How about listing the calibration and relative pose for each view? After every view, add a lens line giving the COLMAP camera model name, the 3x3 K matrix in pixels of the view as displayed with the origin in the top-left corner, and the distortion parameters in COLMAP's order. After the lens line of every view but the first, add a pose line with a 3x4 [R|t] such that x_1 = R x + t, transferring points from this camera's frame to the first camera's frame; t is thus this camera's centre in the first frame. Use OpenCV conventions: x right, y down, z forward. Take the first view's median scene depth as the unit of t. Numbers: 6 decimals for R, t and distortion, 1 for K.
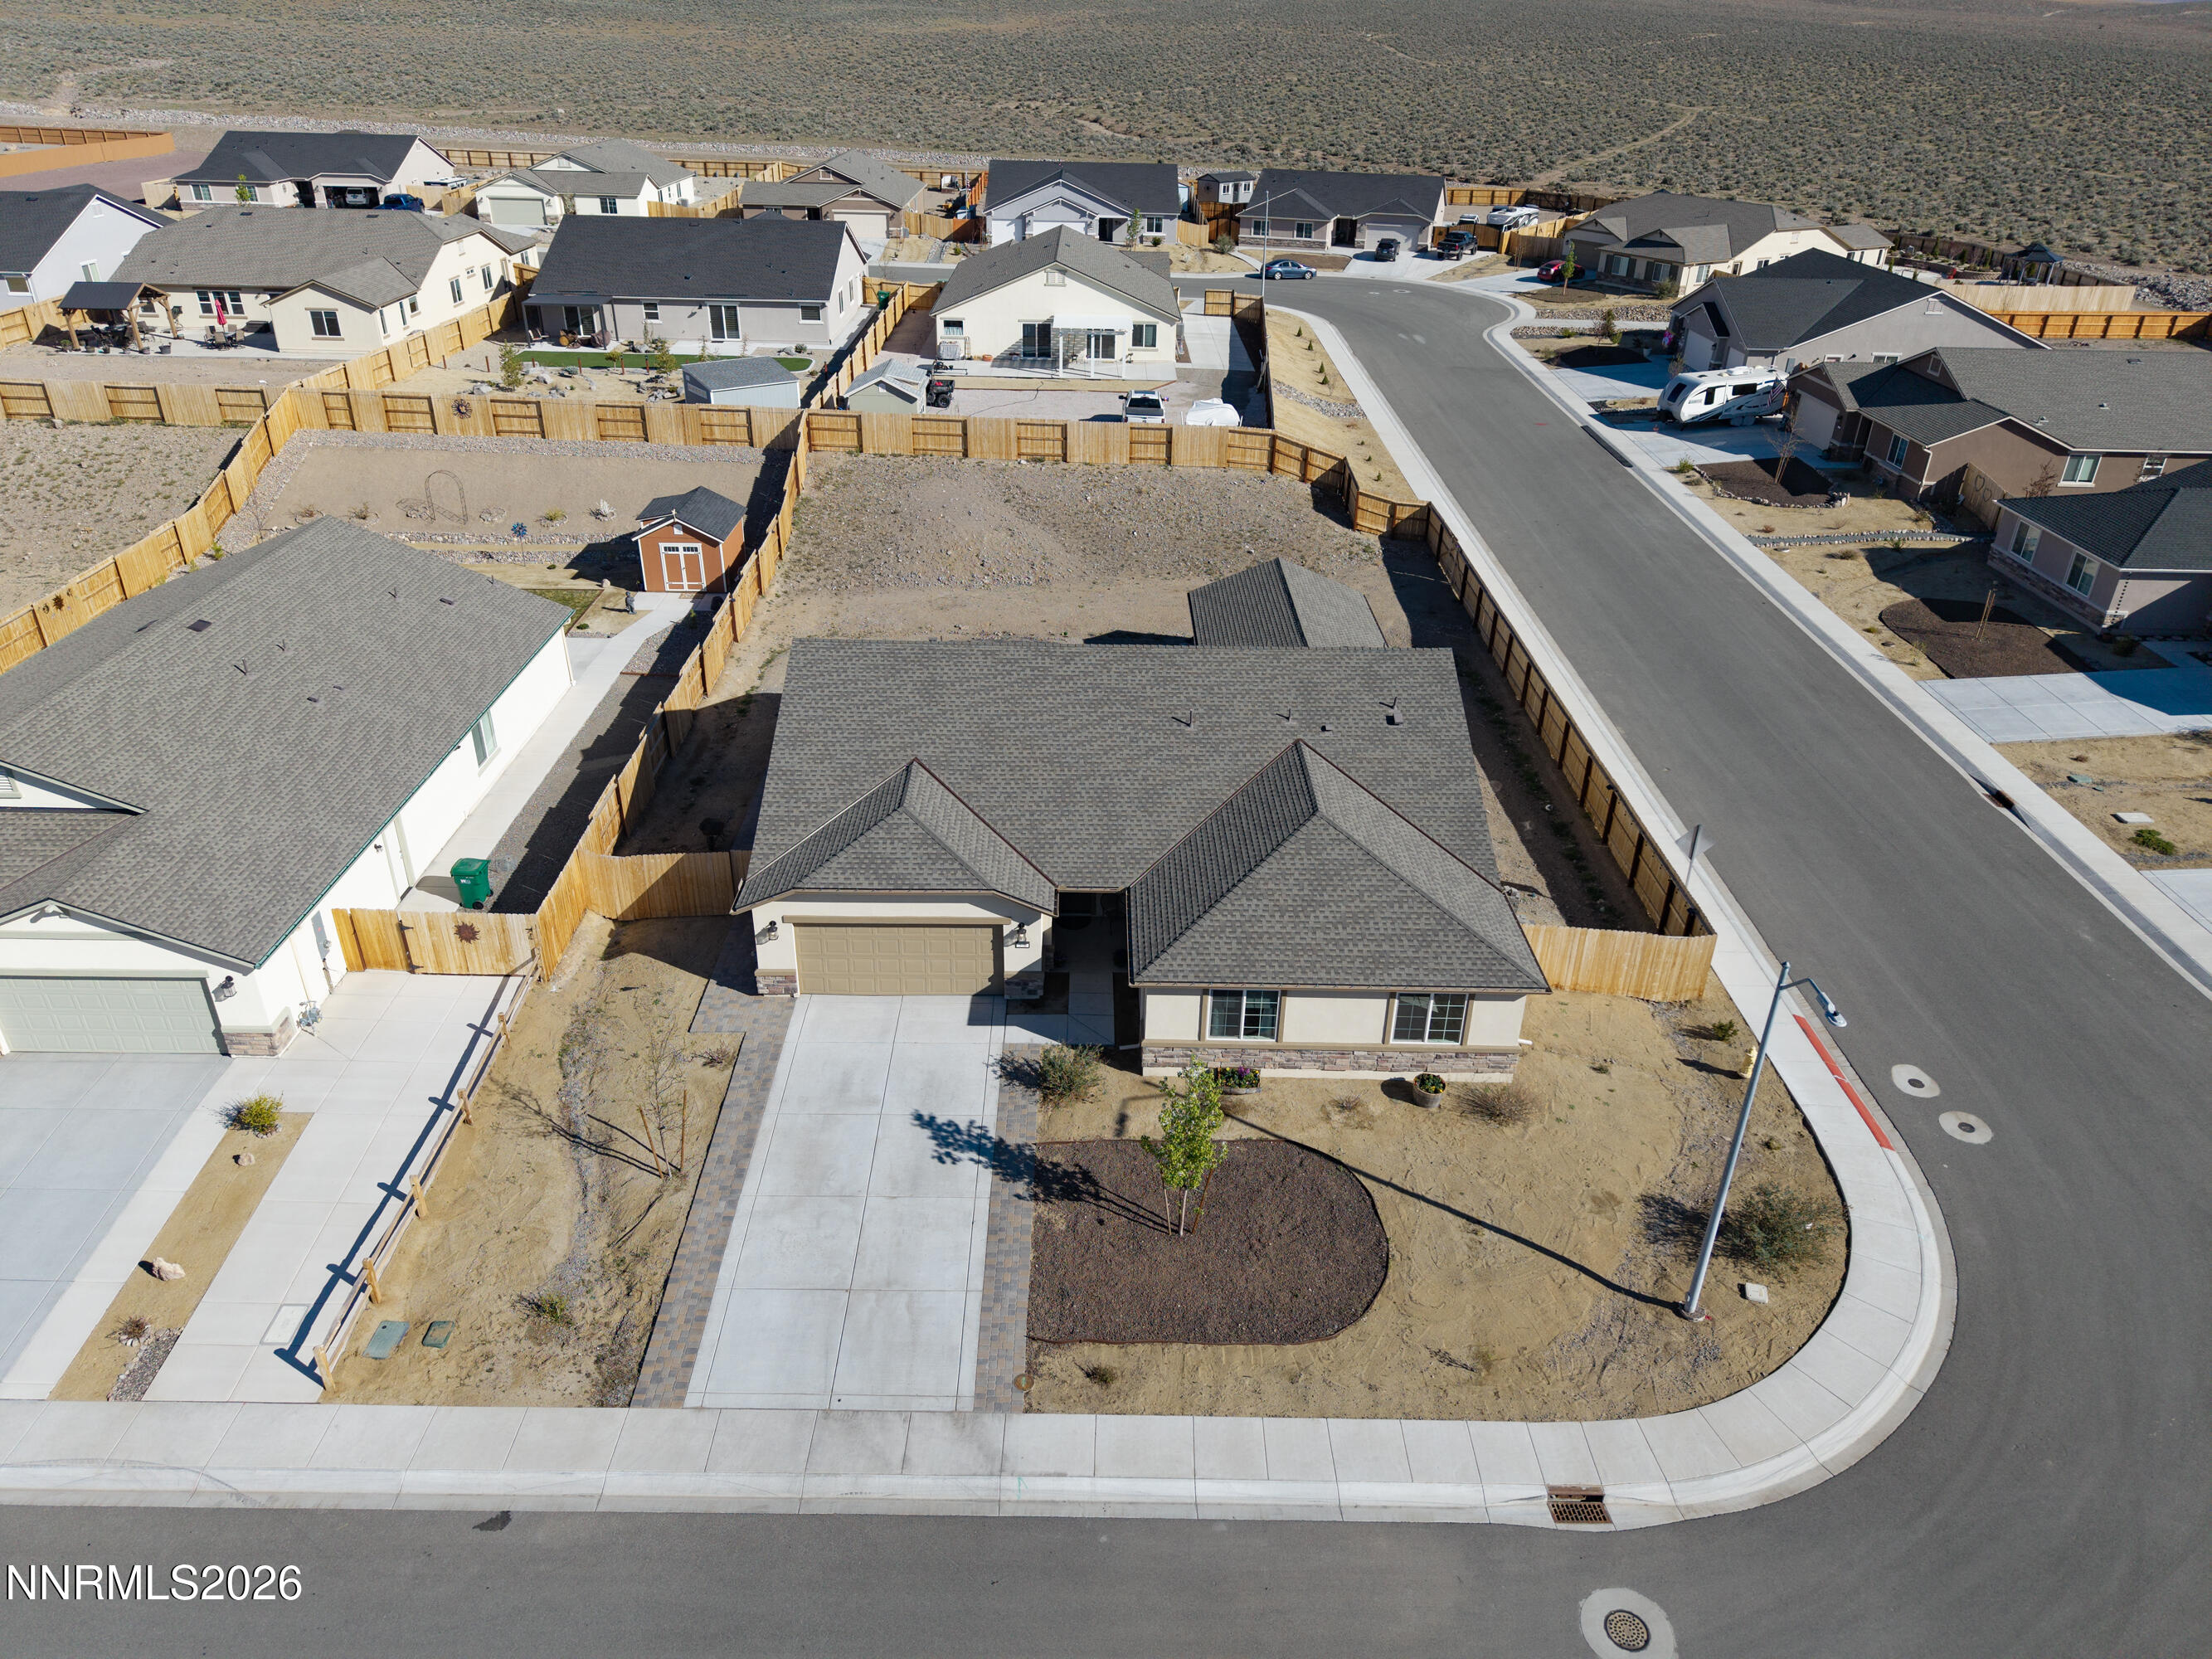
lens RADIAL K [[1479.7, 0, 1109.6], [0, 1479.7, 827.4], [0, 0, 1]] dist [0.029985, -0.030680]
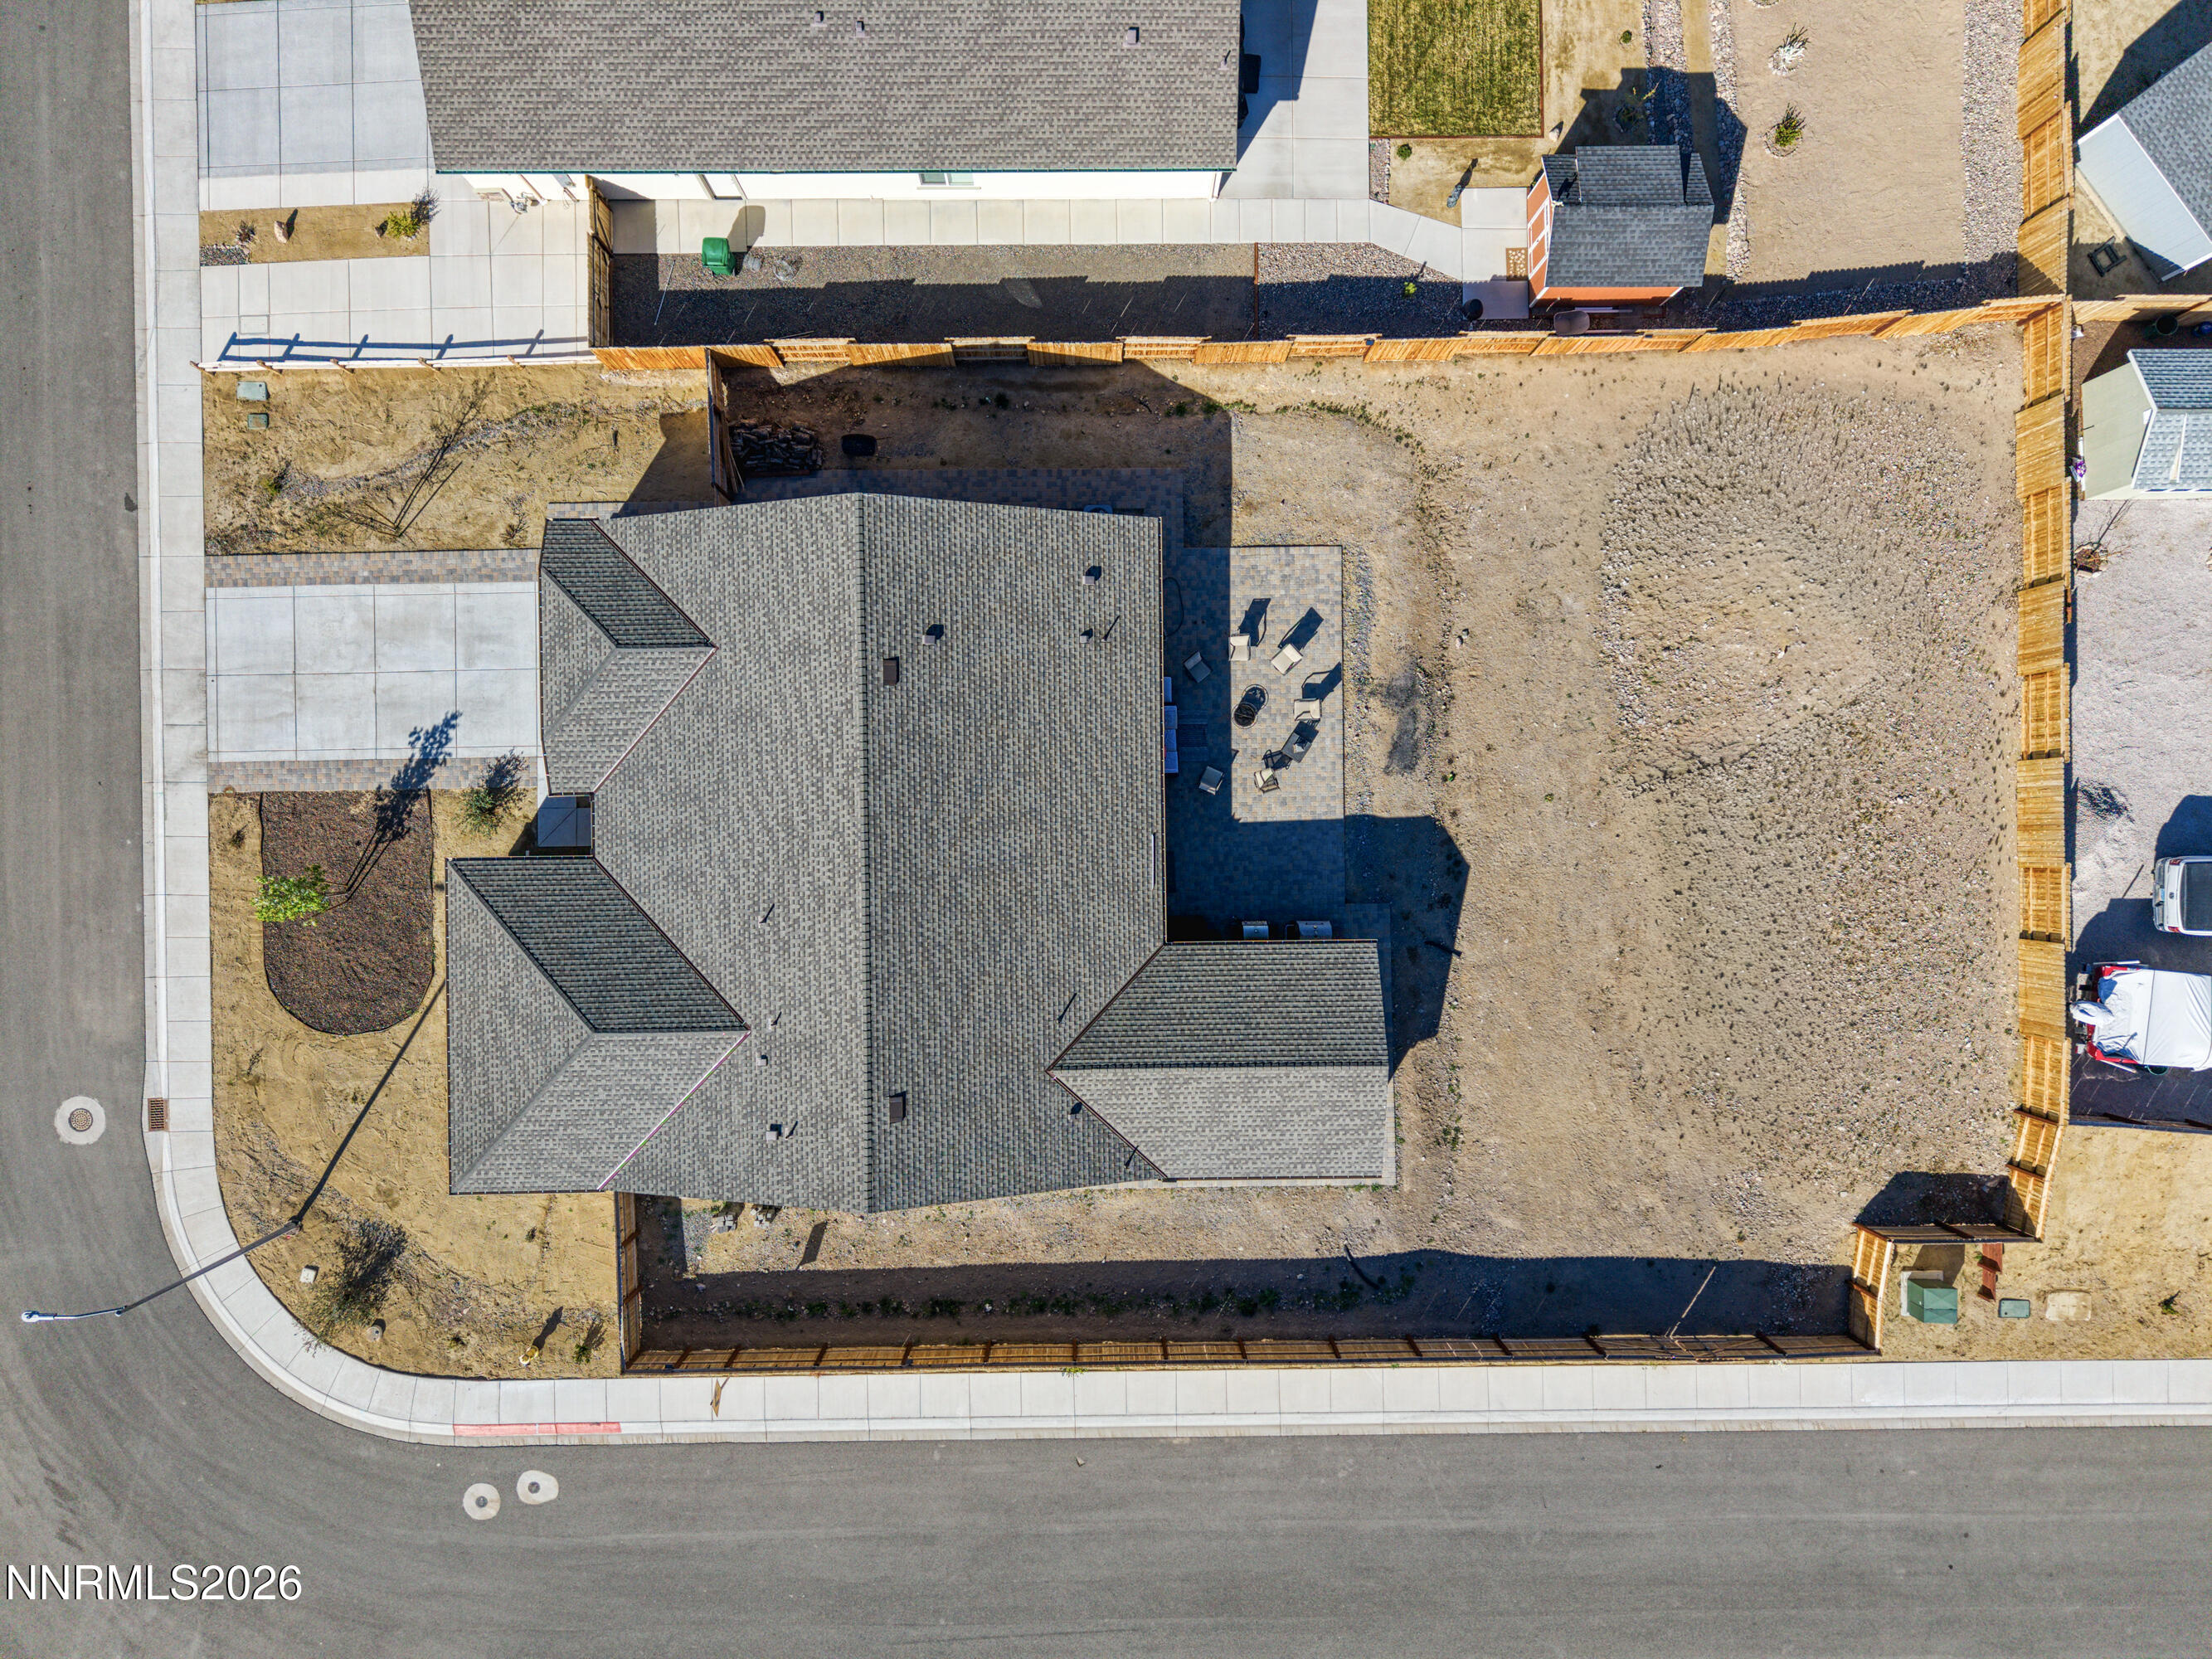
lens RADIAL K [[1479.7, 0, 1115.3], [0, 1479.7, 826.2], [0, 0, 1]] dist [0.029985, -0.030680]
pose [[0.004989, 0.999684, -0.024626, 0.018129], [-0.493649, 0.023879, 0.869333, -1.125716], [0.869647, 0.007819, 0.493612, 0.771274]]
